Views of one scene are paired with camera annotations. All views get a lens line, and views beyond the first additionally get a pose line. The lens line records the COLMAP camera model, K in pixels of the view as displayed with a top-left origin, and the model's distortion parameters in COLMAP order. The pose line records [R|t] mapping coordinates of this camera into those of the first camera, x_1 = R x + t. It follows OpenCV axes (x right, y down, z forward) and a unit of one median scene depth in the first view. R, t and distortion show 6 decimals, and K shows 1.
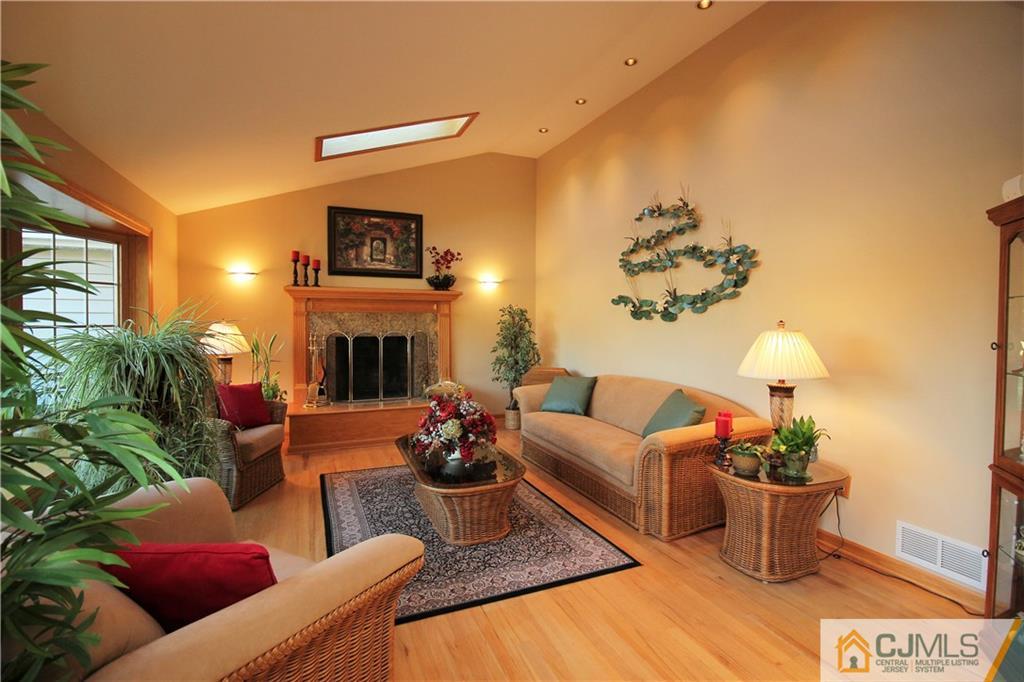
lens RADIAL K [[472.0, 0, 509.5], [0, 472.0, 332.2], [0, 0, 1]] dist [0.000466, -0.015367]
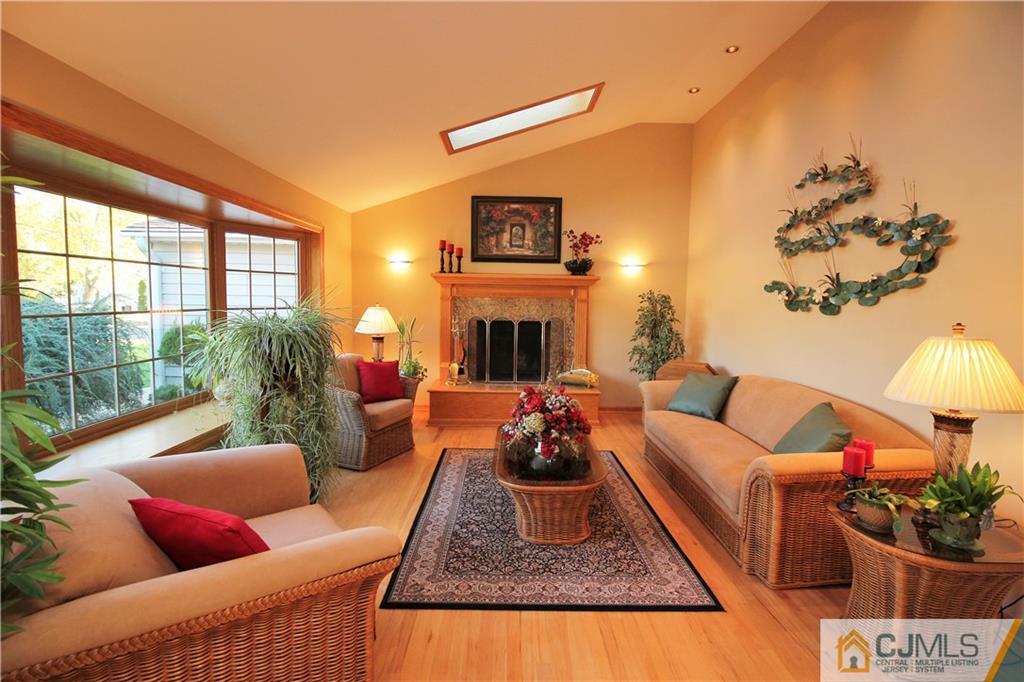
lens RADIAL K [[470.8, 0, 511.8], [0, 470.8, 334.4], [0, 0, 1]] dist [0.002793, -0.014324]
pose [[0.924338, 0.039467, -0.379527, 0.136379], [-0.021950, 0.998489, 0.050374, -0.017032], [0.380942, -0.038232, 0.923808, 0.064160]]
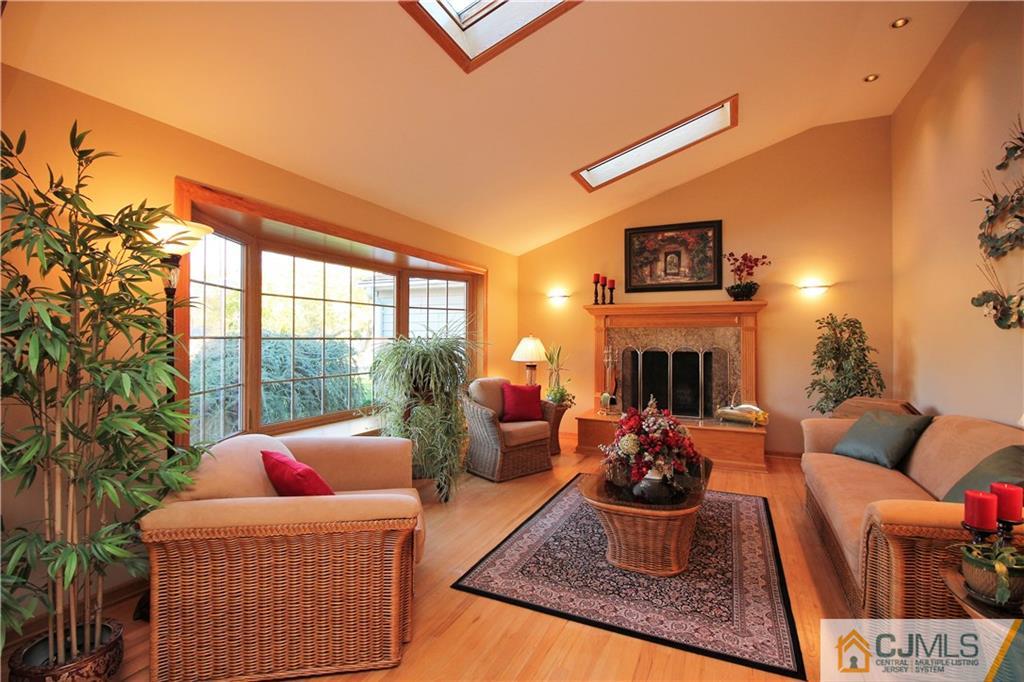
lens RADIAL K [[470.8, 0, 511.8], [0, 470.8, 334.4], [0, 0, 1]] dist [0.002793, -0.014324]
pose [[0.666637, -0.008427, -0.745335, 0.301538], [-0.020155, 0.999367, -0.029326, 0.011781], [0.745110, 0.034573, 0.666045, 0.127282]]
